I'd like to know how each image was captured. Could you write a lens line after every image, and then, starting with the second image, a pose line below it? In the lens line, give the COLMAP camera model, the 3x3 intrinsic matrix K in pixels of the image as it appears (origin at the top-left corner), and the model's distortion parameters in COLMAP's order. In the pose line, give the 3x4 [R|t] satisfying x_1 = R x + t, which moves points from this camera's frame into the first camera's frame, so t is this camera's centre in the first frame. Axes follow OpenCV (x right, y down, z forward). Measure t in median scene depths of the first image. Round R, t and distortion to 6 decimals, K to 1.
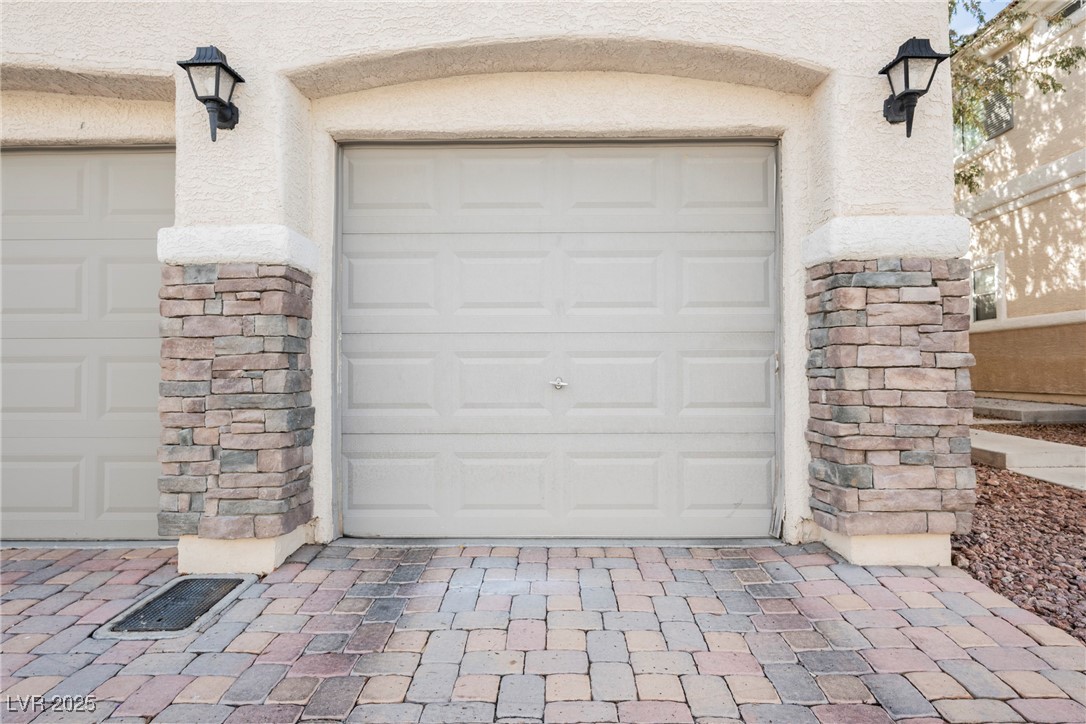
lens RADIAL K [[613.9, 0, 549.1], [0, 613.9, 362.7], [0, 0, 1]] dist [-0.001466, -0.002600]
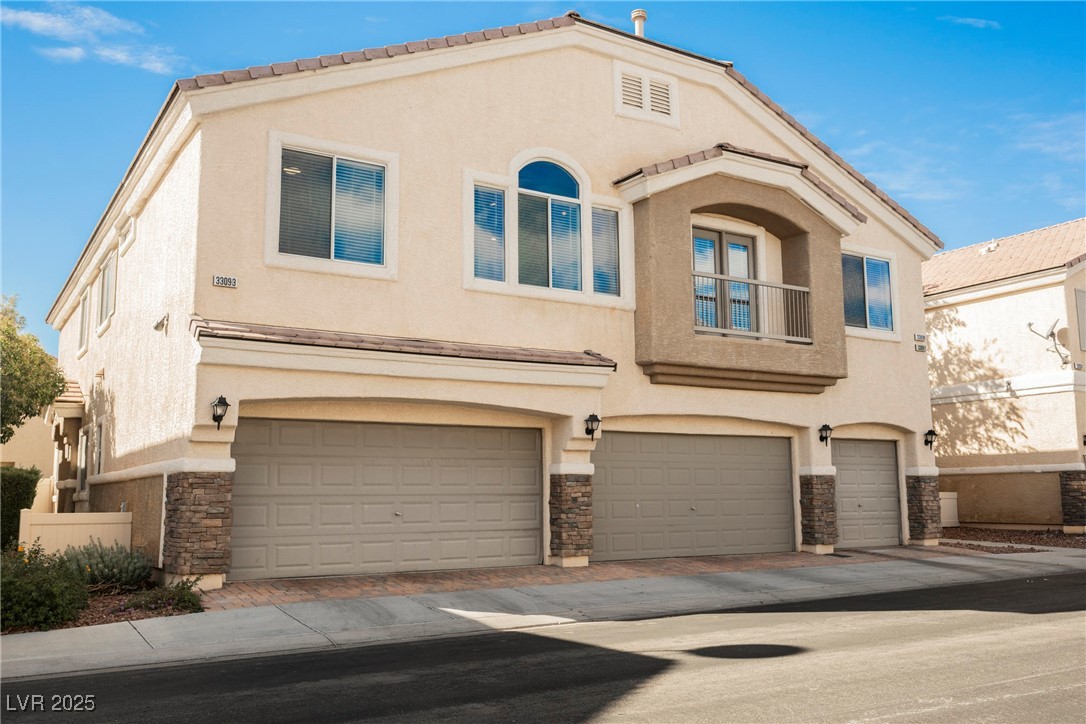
lens RADIAL K [[935.8, 0, 539.7], [0, 935.8, 369.7], [0, 0, 1]] dist [-0.002461, -0.002383]
pose [[0.840916, 0.070539, 0.536548, -4.682401], [-0.005699, 0.992568, -0.121560, -0.080475], [-0.541135, 0.099164, 0.835068, -2.743067]]
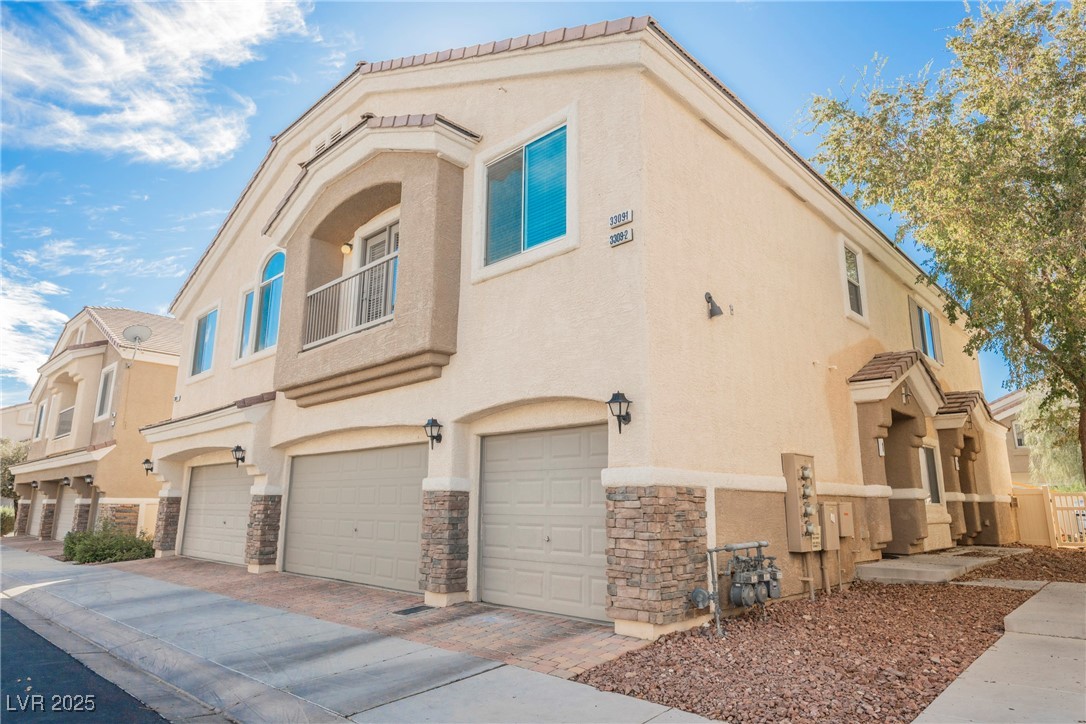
lens RADIAL K [[651.1, 0, 547.2], [0, 651.1, 360.4], [0, 0, 1]] dist [-0.004649, -0.000826]
pose [[0.734499, -0.140597, -0.663885, 1.661612], [0.004616, 0.979315, -0.202291, -0.121371], [0.678594, 0.145518, 0.719955, -0.783284]]
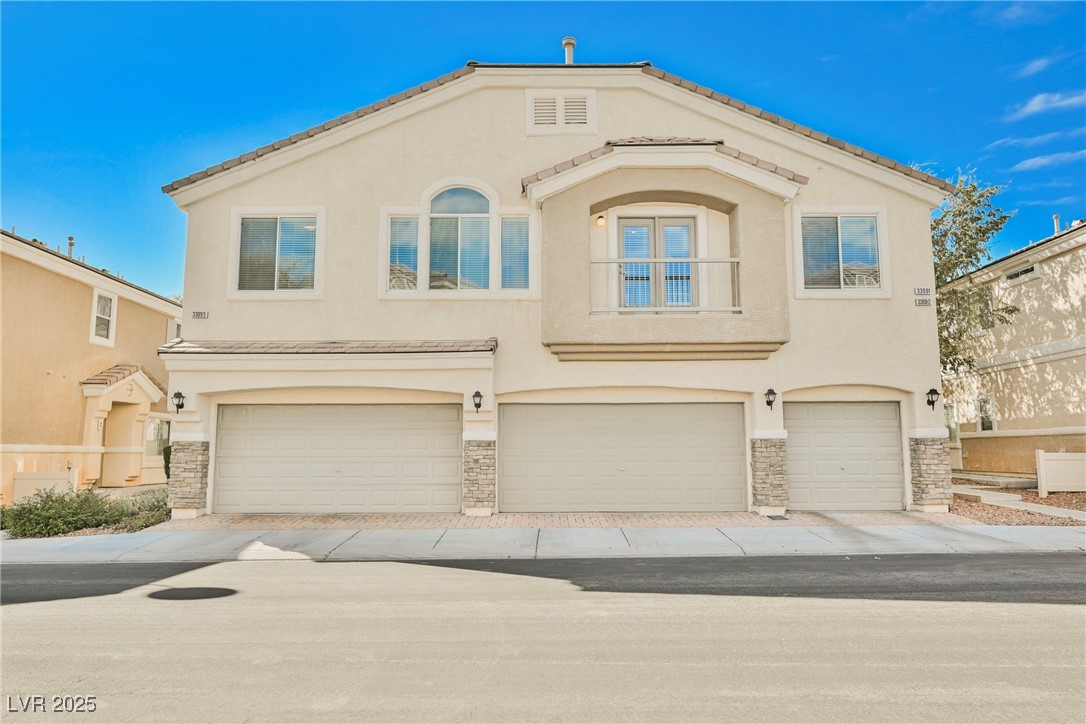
lens RADIAL K [[747.6, 0, 548.3], [0, 747.6, 361.2], [0, 0, 1]] dist [-0.003568, -0.005134]
pose [[0.999653, 0.004149, 0.026004, -1.854786], [-0.001432, 0.994613, -0.103646, -0.135889], [-0.026294, 0.103573, 0.994274, -3.439789]]
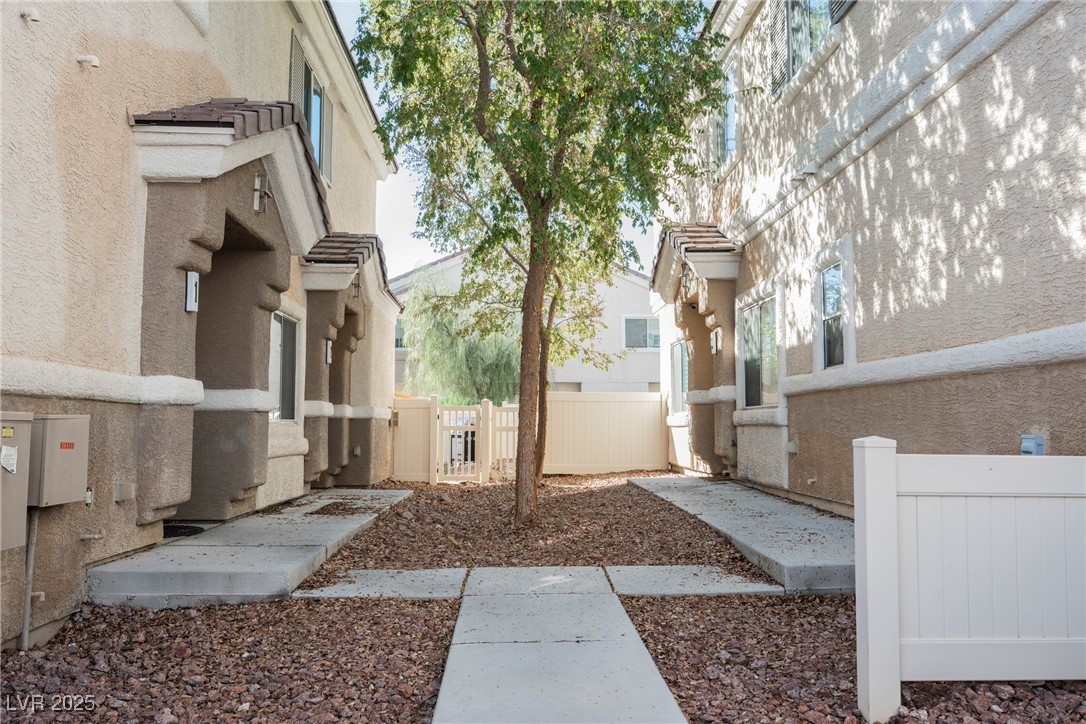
lens RADIAL K [[935.8, 0, 539.8], [0, 935.8, 352.3], [0, 0, 1]] dist [-0.002461, -0.002383]
pose [[0.998905, 0.008968, 0.045922, 1.333526], [-0.006107, 0.998053, -0.062067, -0.093661], [-0.046389, 0.061719, 0.997015, 0.689941]]
